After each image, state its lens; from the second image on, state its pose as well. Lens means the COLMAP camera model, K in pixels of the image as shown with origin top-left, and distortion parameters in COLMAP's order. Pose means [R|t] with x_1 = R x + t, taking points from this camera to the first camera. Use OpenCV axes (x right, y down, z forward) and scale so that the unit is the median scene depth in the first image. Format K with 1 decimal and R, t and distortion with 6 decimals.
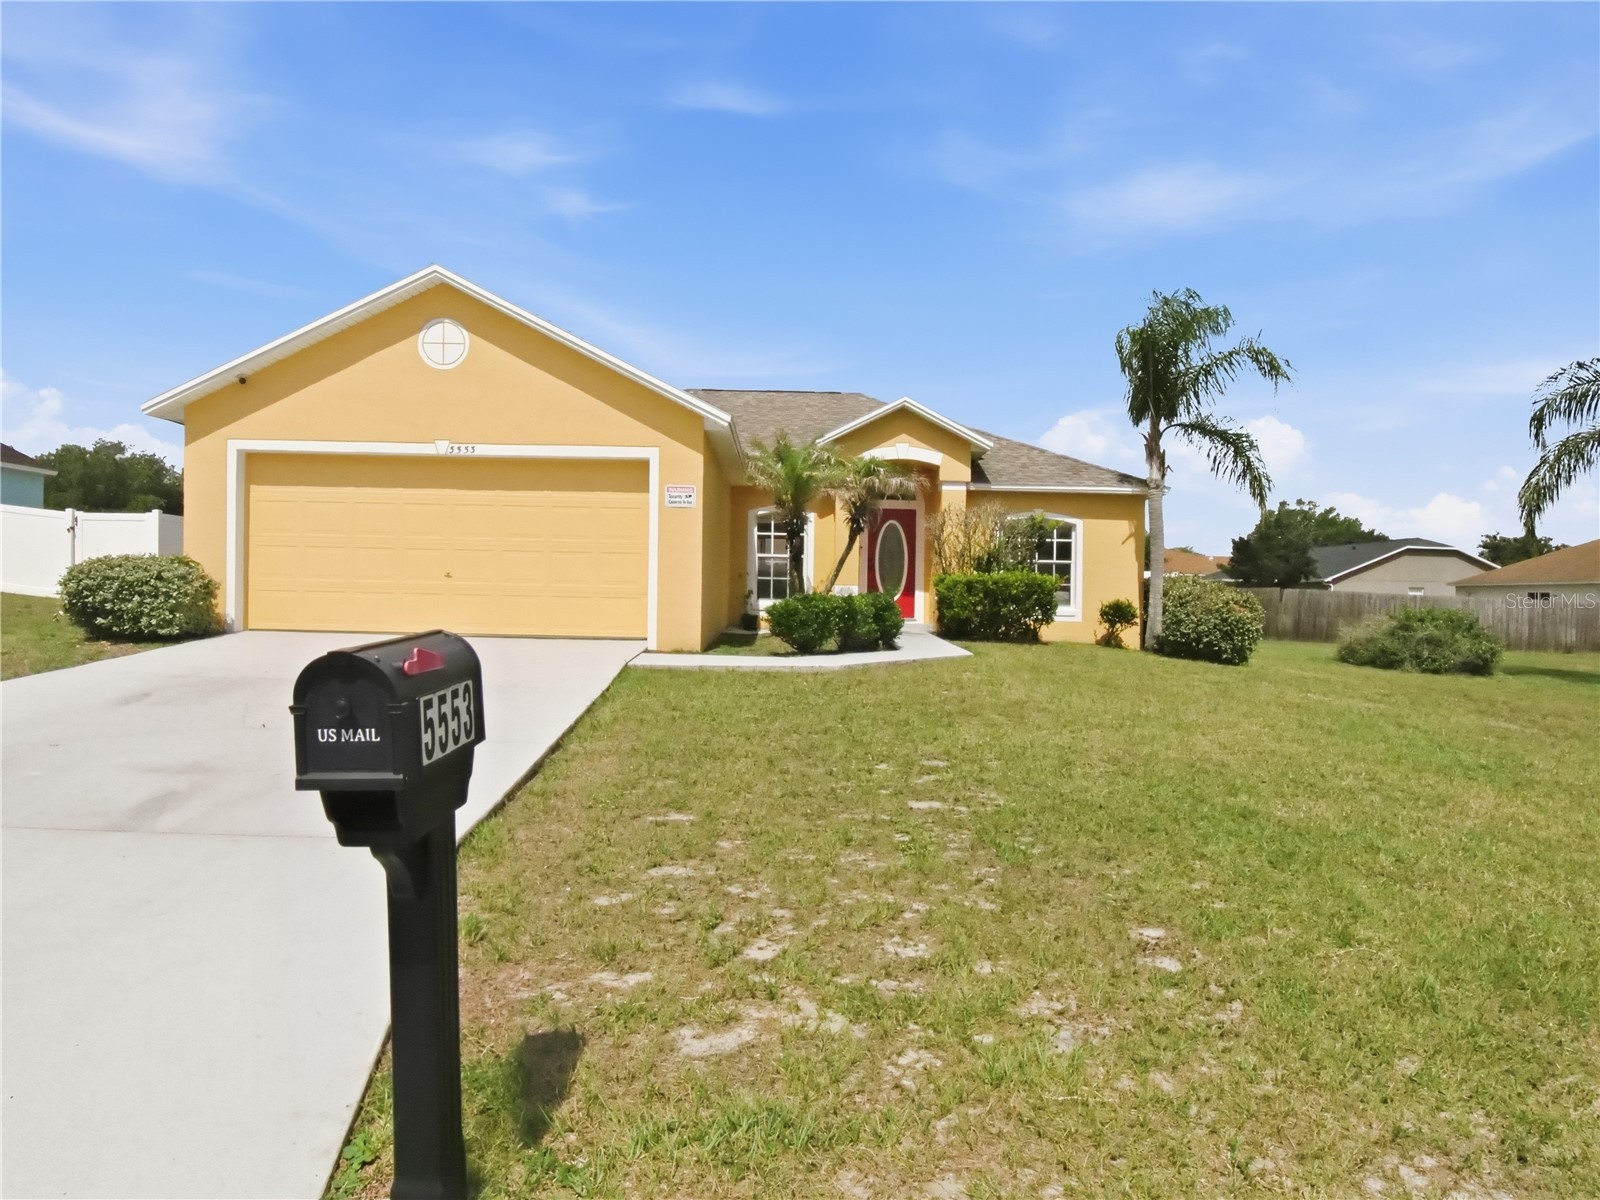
lens RADIAL K [[1001.3, 0, 791.0], [0, 1001.3, 600.9], [0, 0, 1]] dist [-0.041358, -0.000738]
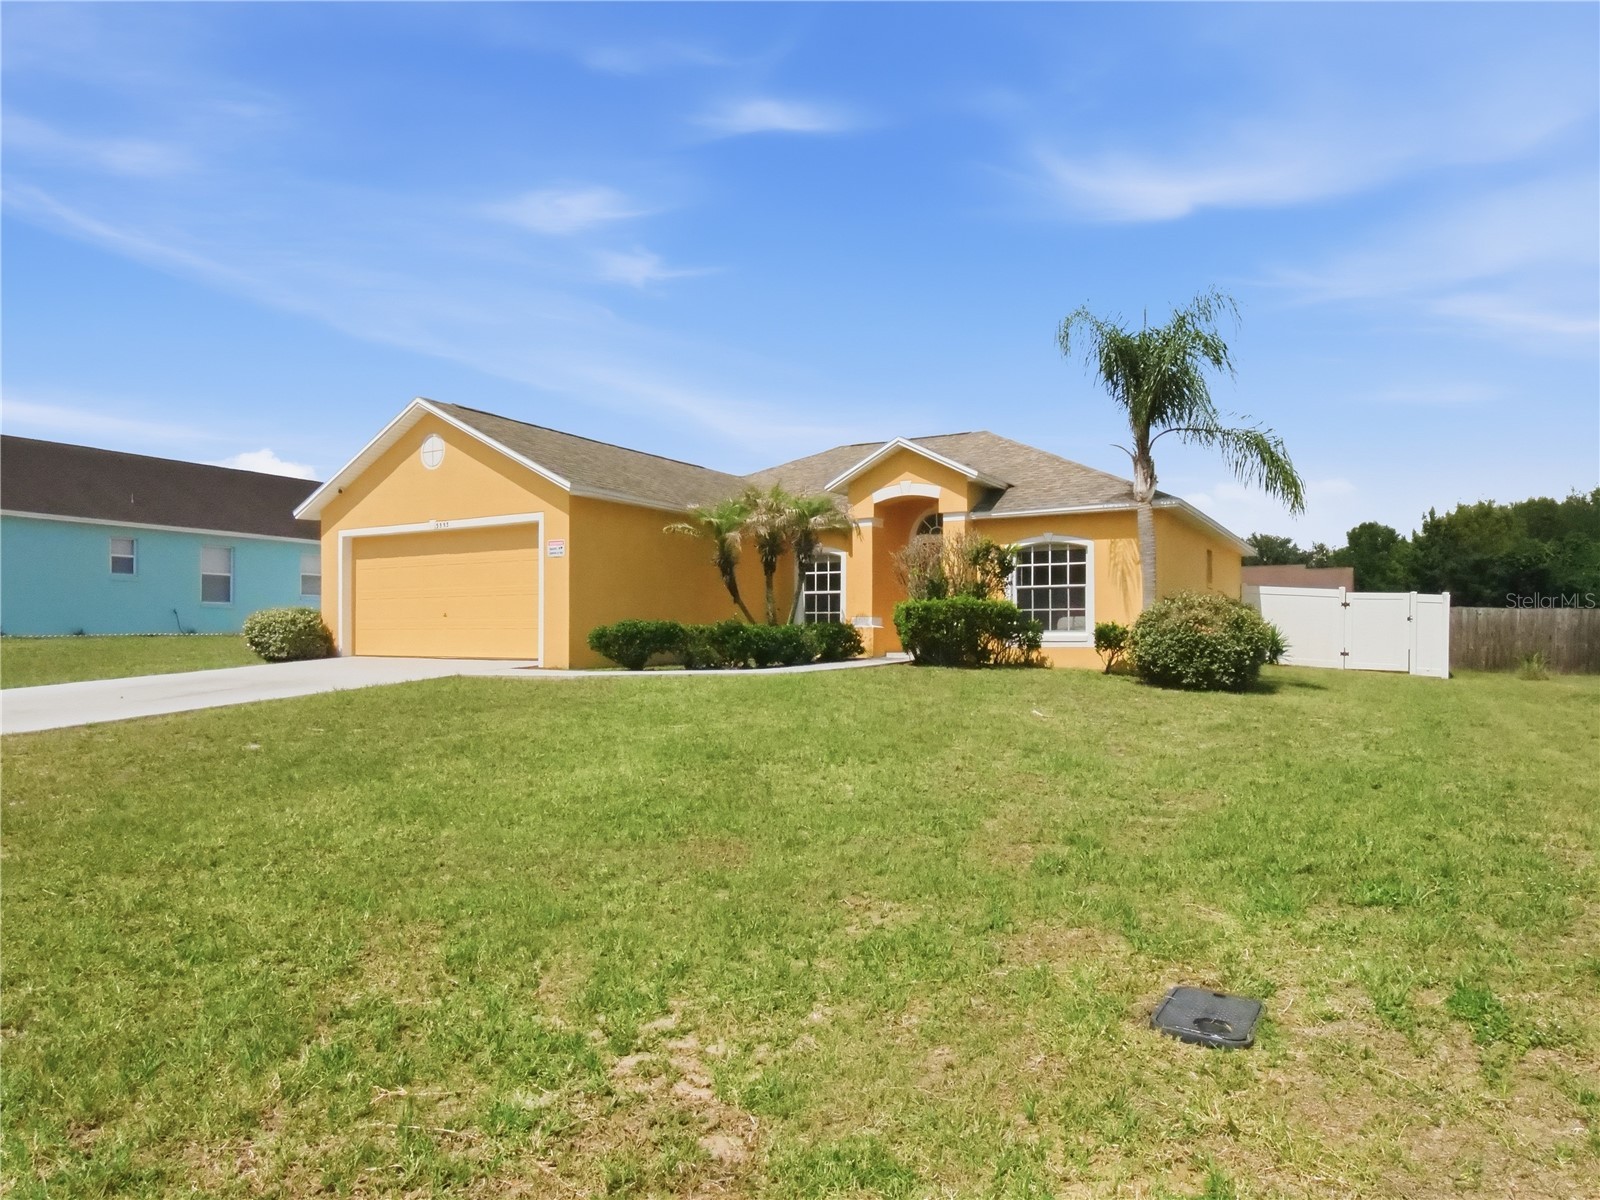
lens RADIAL K [[993.9, 0, 800.6], [0, 993.9, 649.2], [0, 0, 1]] dist [-0.003622, -0.000437]
pose [[0.851080, -0.014536, -0.524835, 0.567408], [0.012420, 0.999894, -0.007552, 0.027198], [0.524890, -0.000091, 0.851170, 0.046793]]
